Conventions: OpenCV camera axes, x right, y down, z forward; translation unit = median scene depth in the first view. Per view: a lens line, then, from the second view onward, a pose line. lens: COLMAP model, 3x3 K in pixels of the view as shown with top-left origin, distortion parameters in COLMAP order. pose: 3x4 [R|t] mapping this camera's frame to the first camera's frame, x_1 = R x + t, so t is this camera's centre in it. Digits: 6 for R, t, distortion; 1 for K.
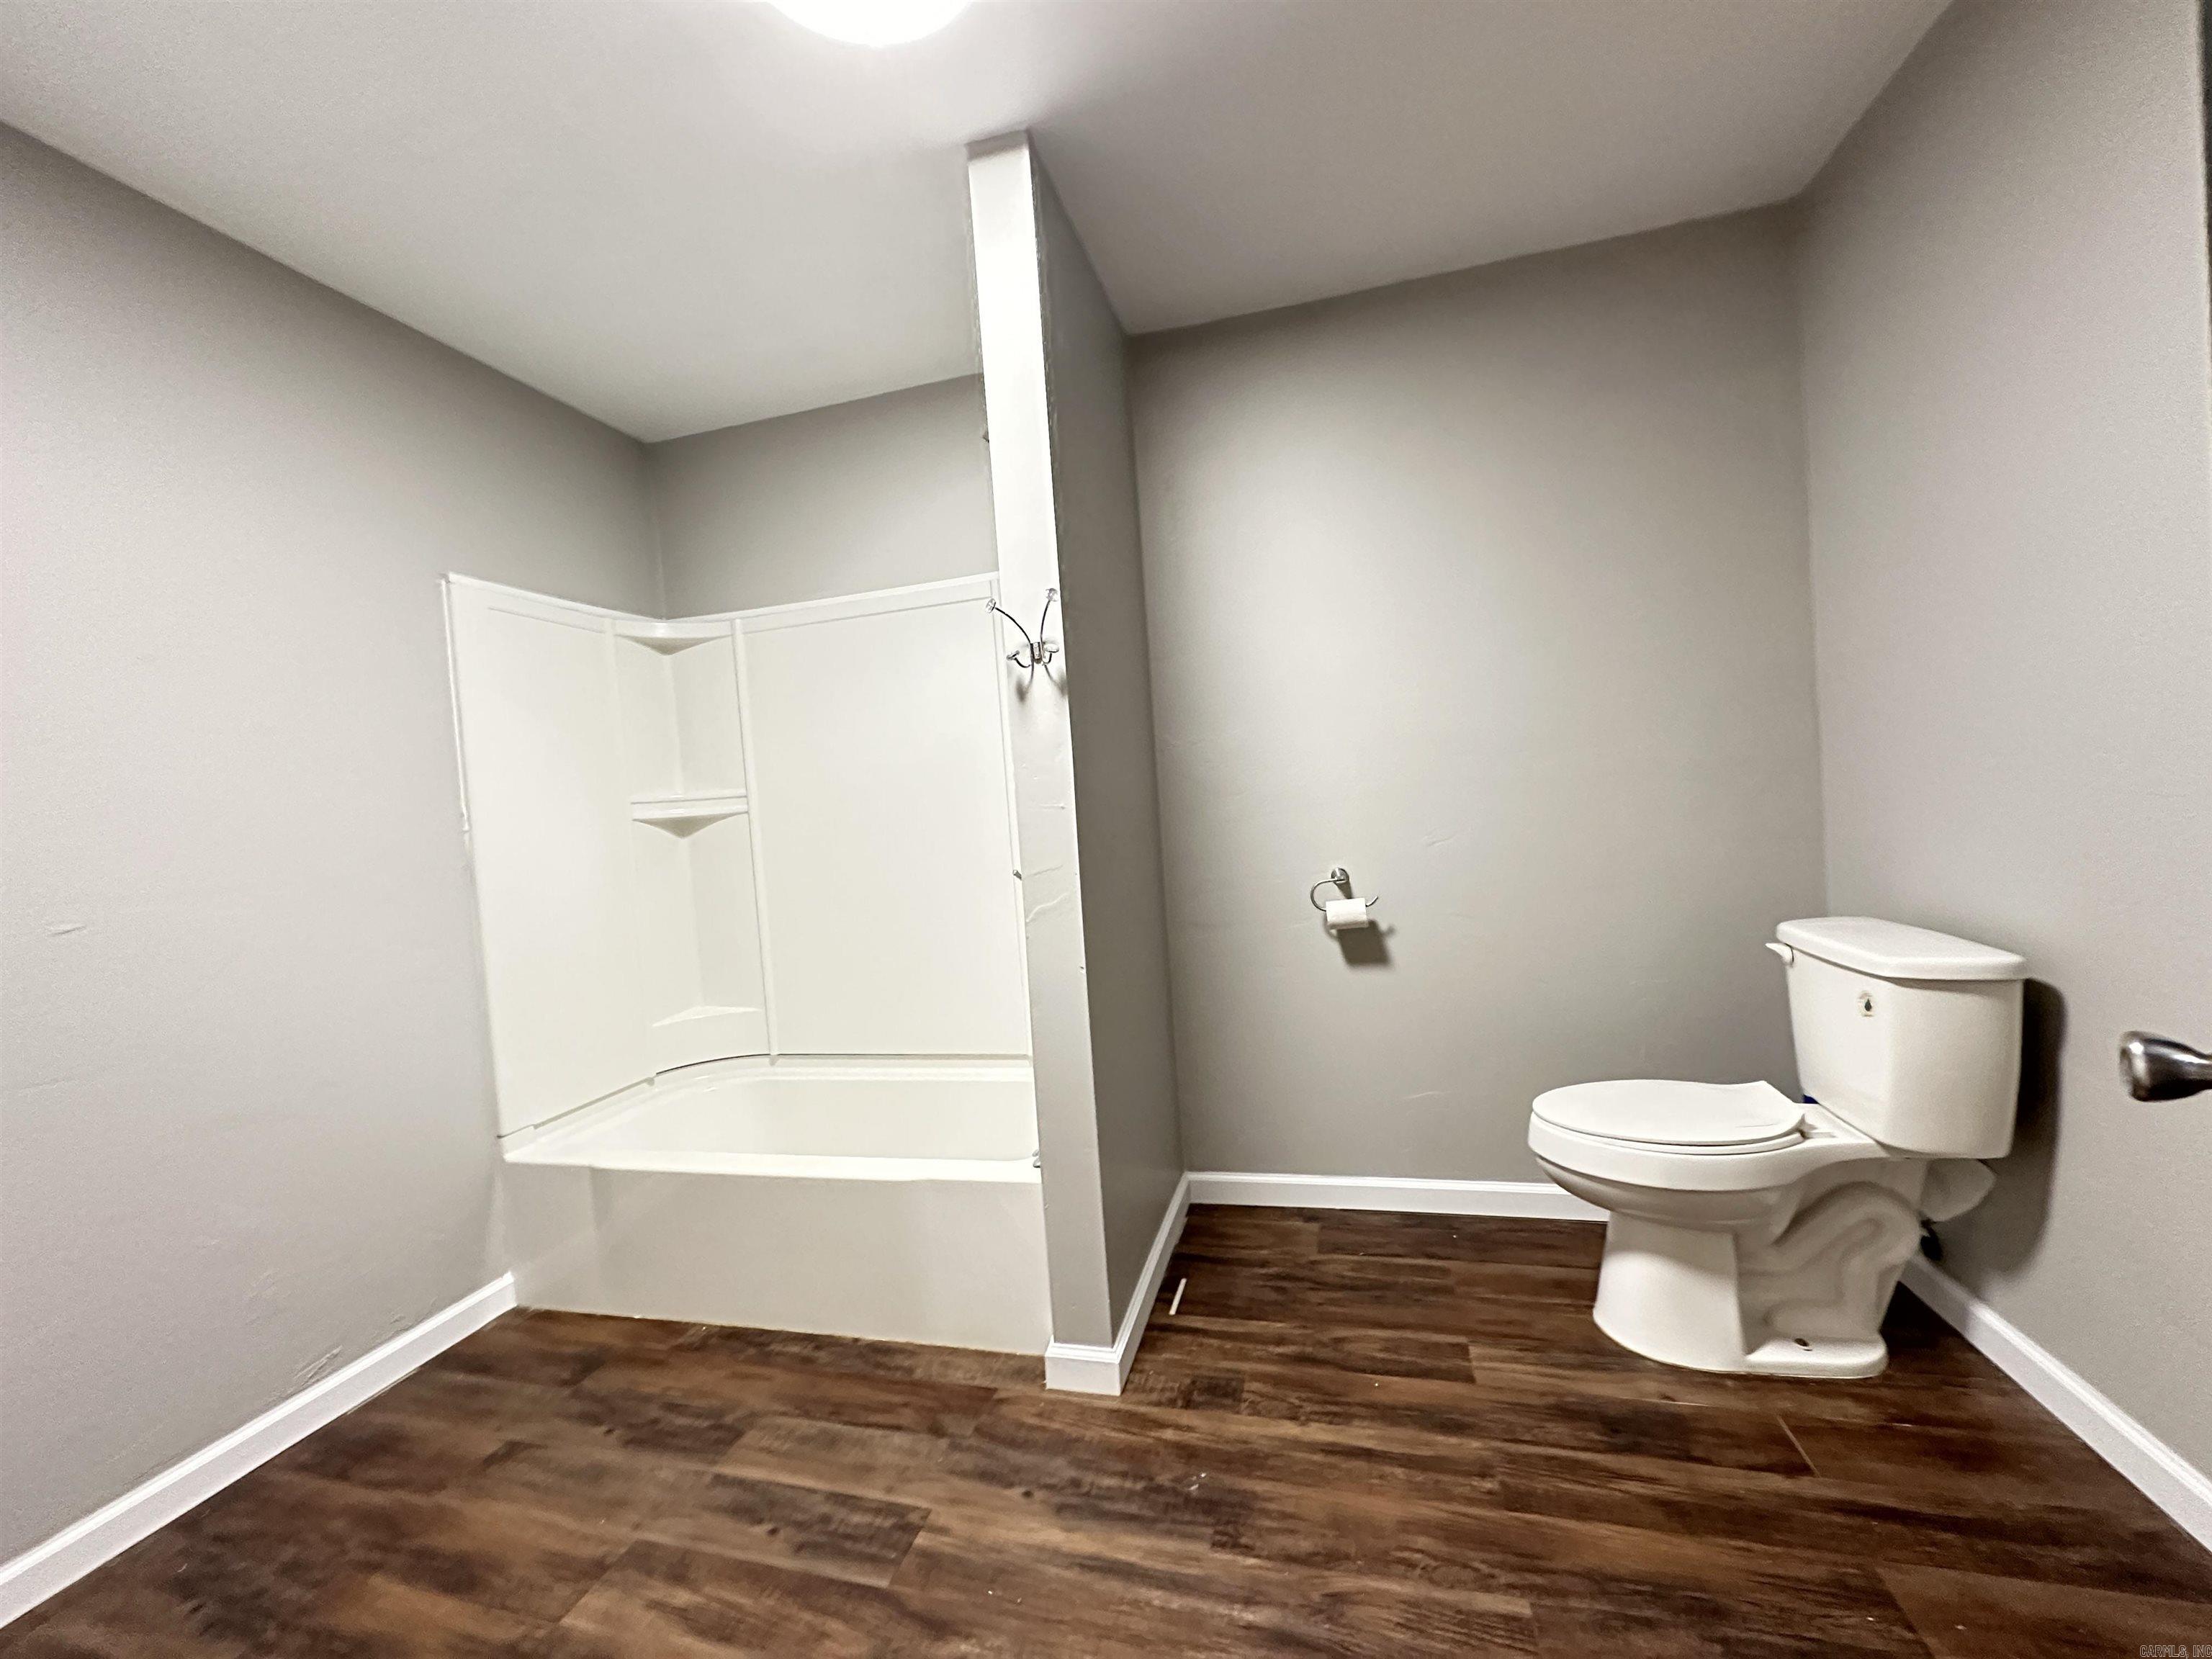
lens RADIAL K [[880.5, 0, 1104.3], [0, 880.5, 833.5], [0, 0, 1]] dist [-0.000250, 0.000152]
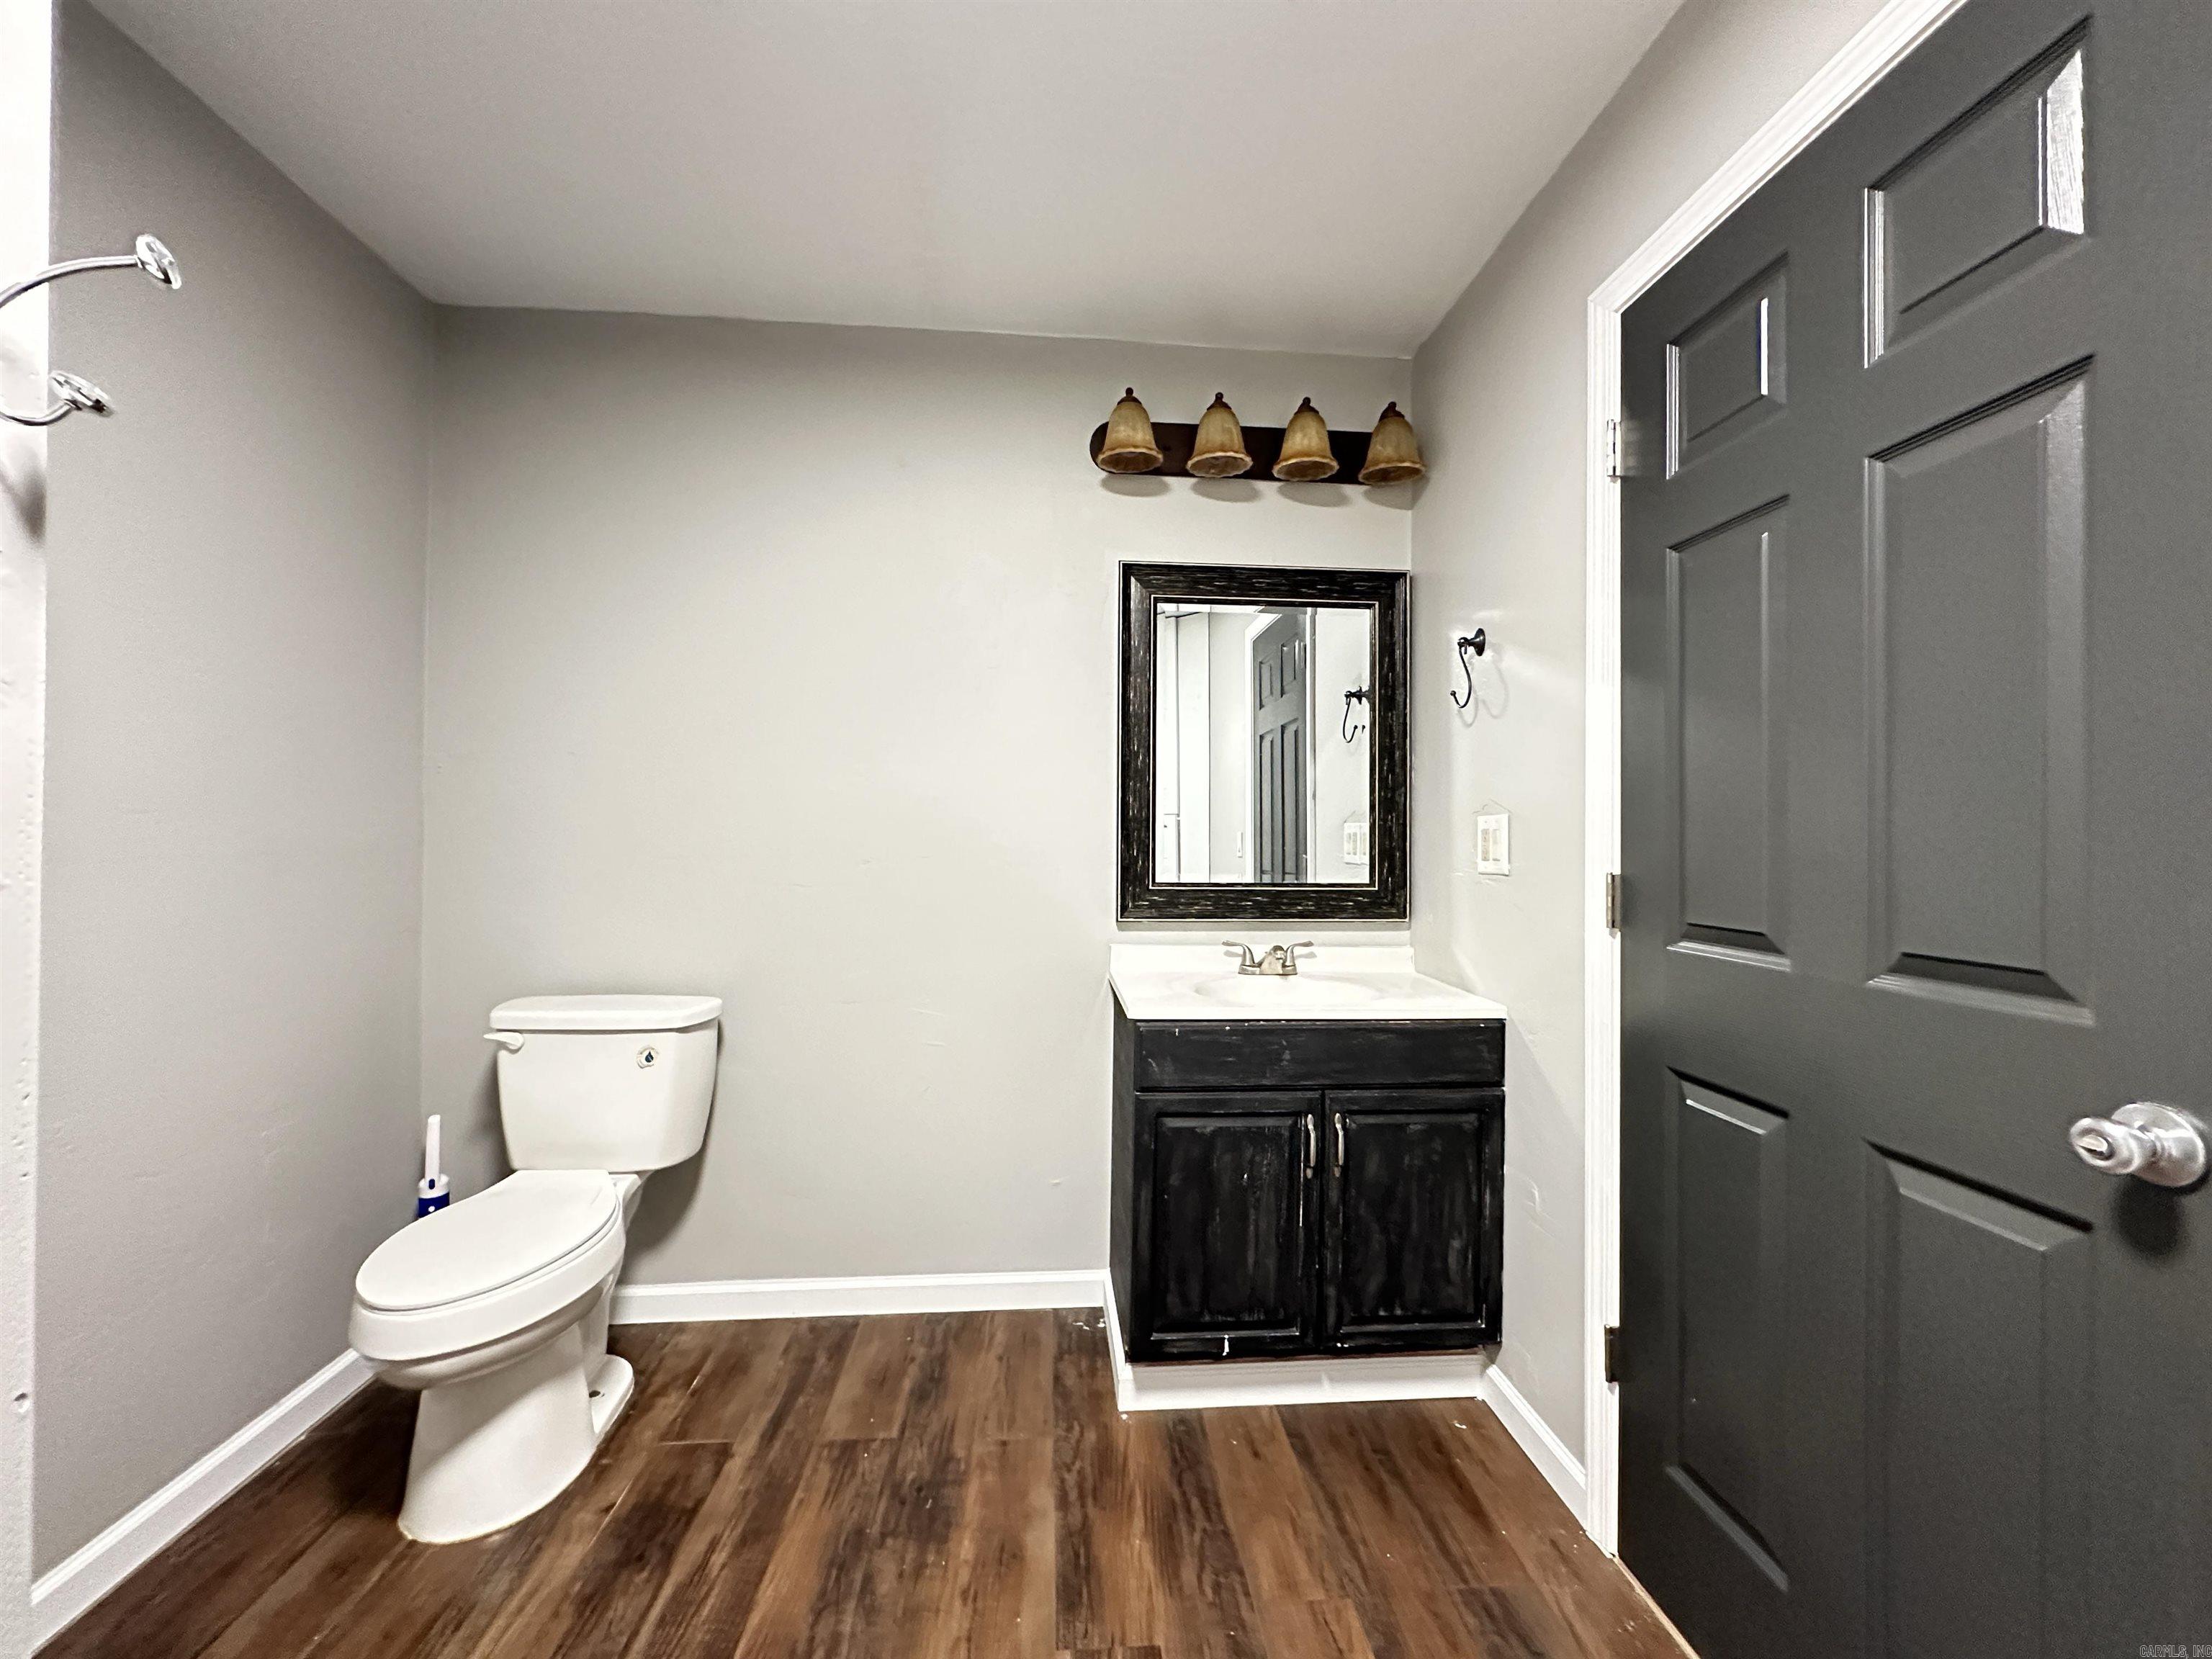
lens RADIAL K [[880.5, 0, 1107.1], [0, 880.5, 824.9], [0, 0, 1]] dist [-0.000250, 0.000152]
pose [[-0.335781, 0.078904, 0.938630, -0.584542], [0.042405, 0.996741, -0.068619, -0.017340], [-0.940985, 0.016762, -0.338033, 0.922246]]
